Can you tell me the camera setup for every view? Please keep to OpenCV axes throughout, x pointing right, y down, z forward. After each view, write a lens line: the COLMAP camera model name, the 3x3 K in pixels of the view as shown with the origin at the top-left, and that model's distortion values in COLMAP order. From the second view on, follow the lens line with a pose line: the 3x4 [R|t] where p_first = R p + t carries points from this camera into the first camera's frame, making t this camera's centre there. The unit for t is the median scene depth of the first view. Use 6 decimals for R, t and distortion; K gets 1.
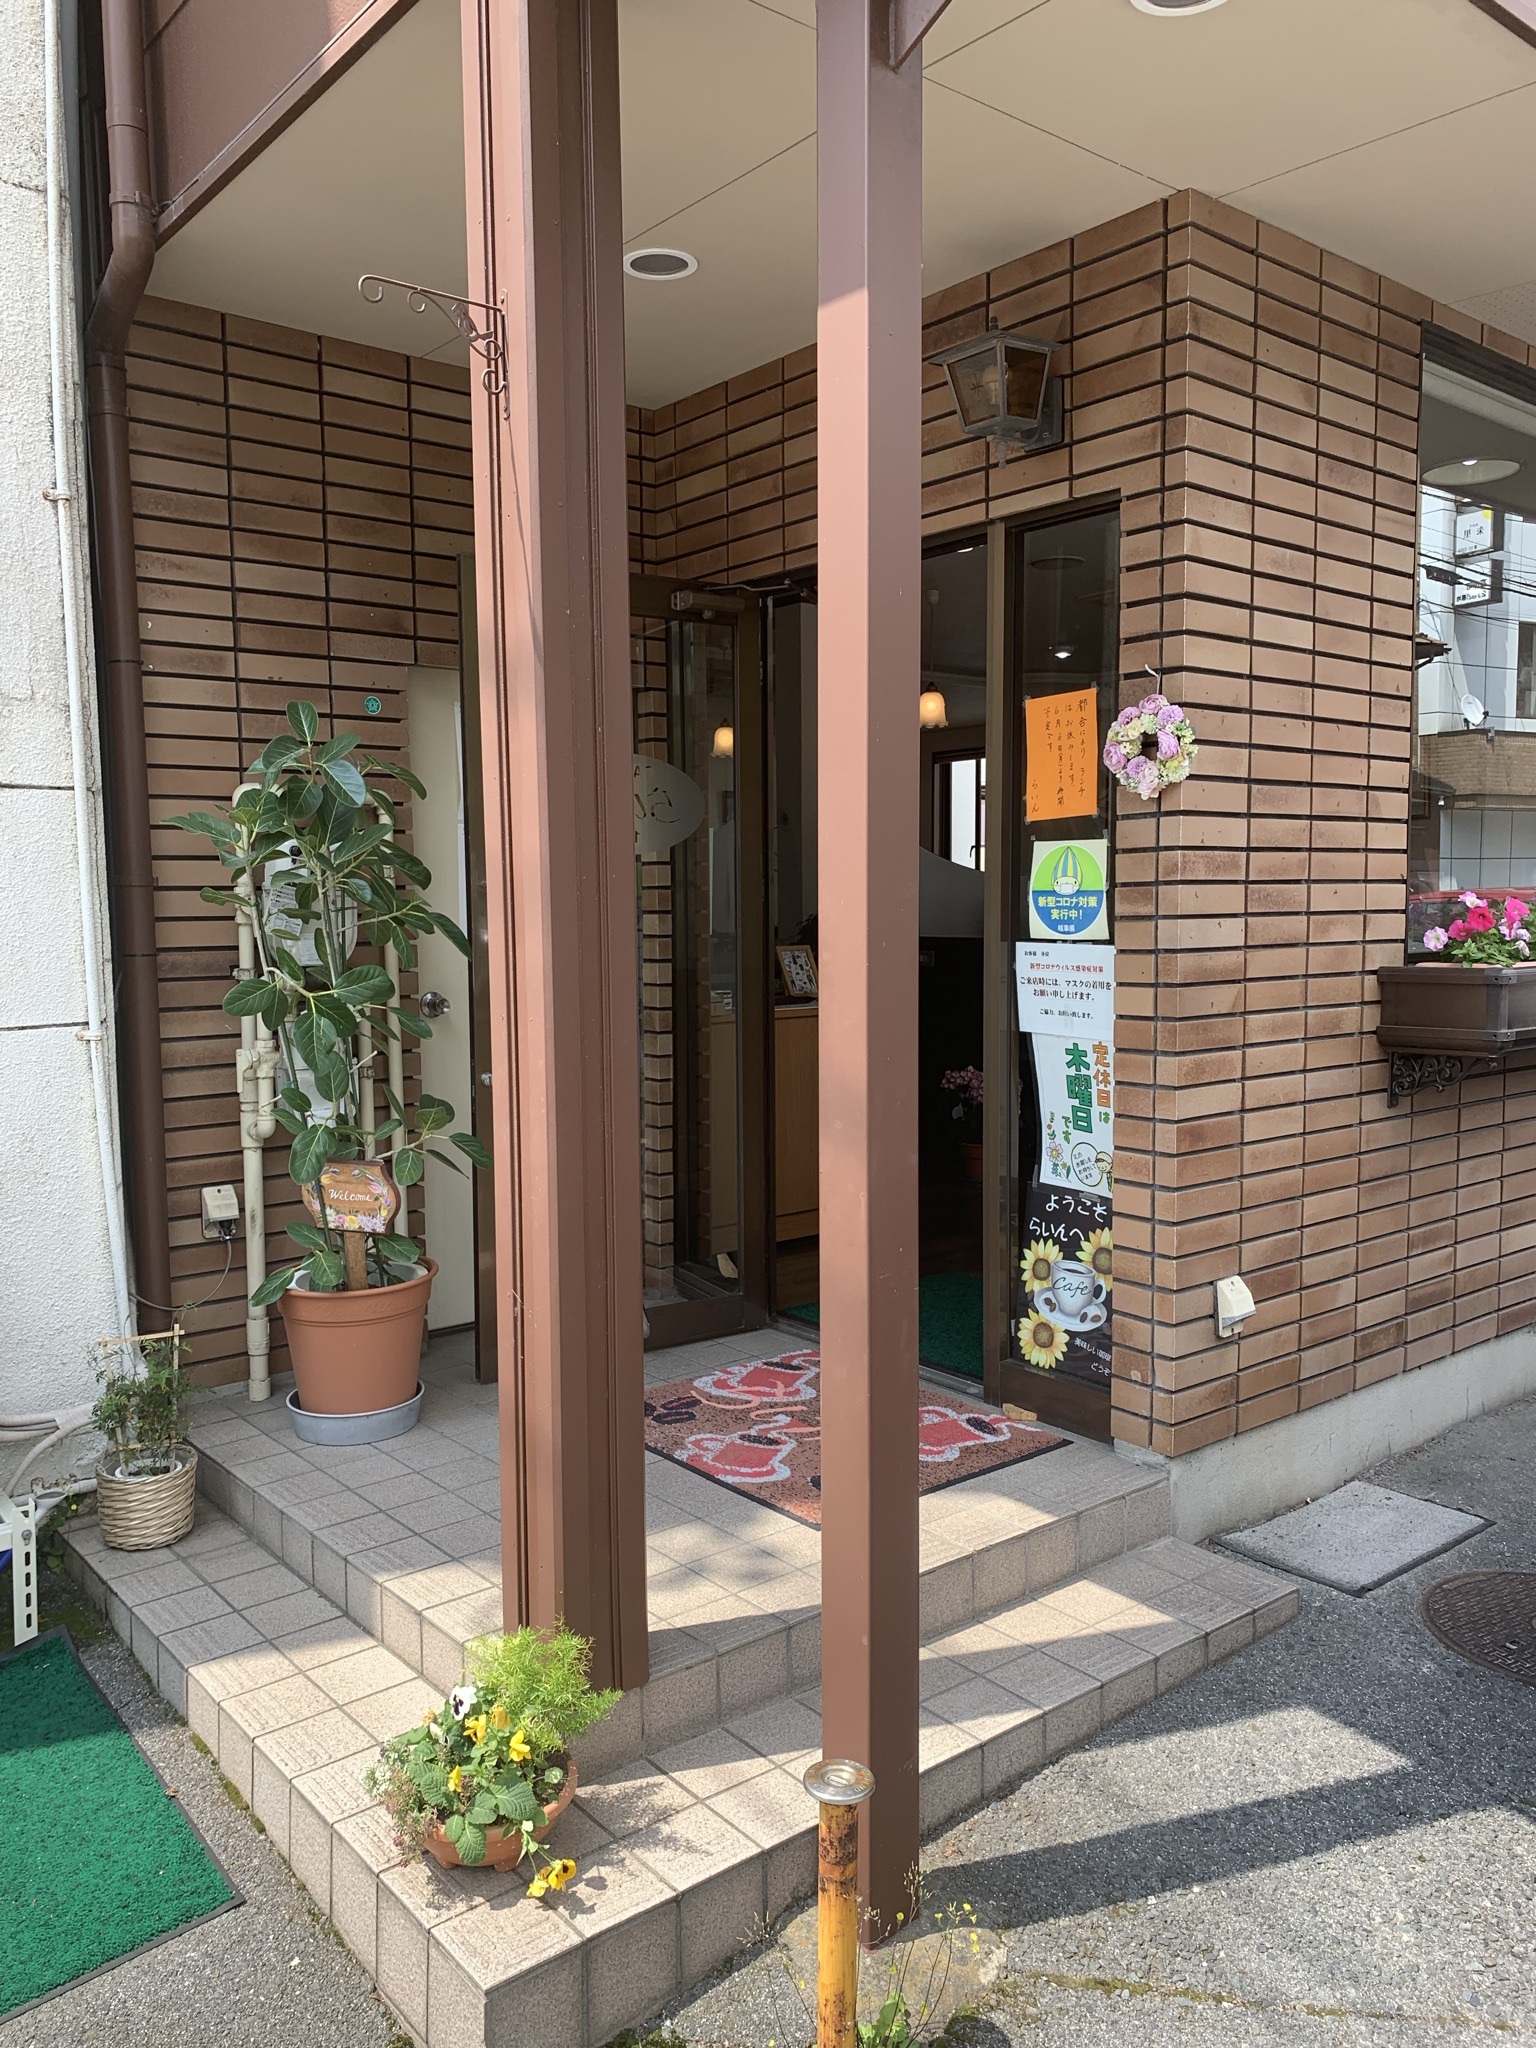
lens RADIAL K [[1565.8, 0, 770.3], [0, 1565.8, 1029.4], [0, 0, 1]] dist [0.004792, 0.002308]
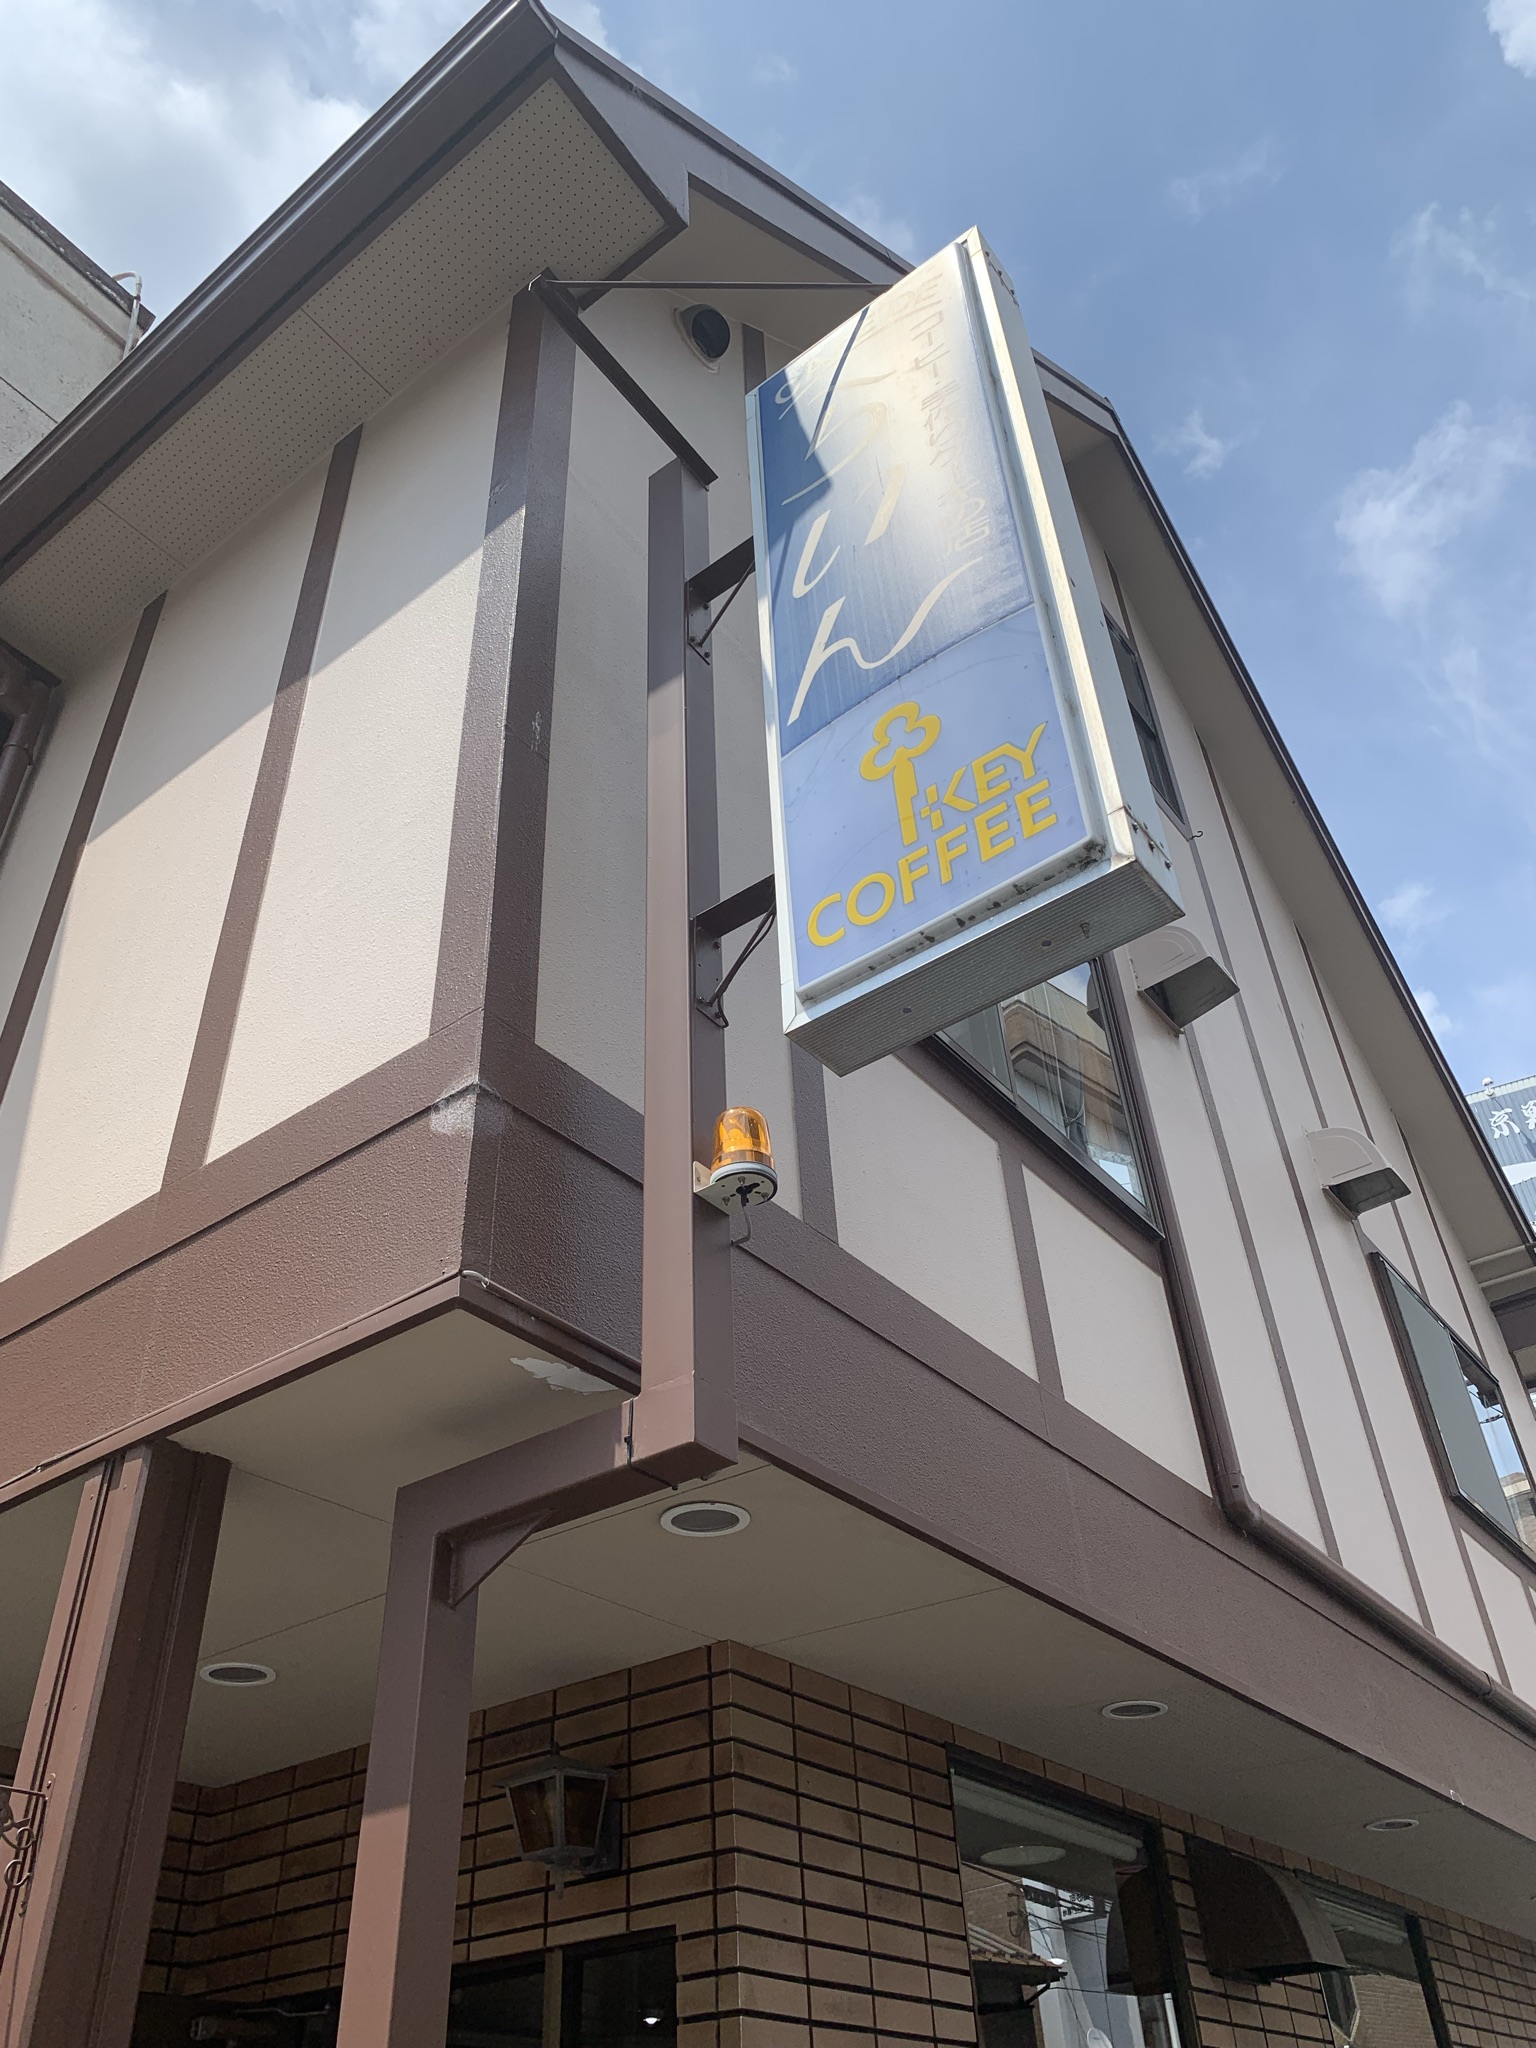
lens RADIAL K [[1565.8, 0, 757.7], [0, 1565.8, 1023.0], [0, 0, 1]] dist [0.004792, 0.002308]
pose [[0.974697, 0.113553, 0.192538, 0.016643], [0.052143, 0.722090, -0.689831, -0.068145], [-0.217362, 0.682416, 0.697898, -0.098528]]
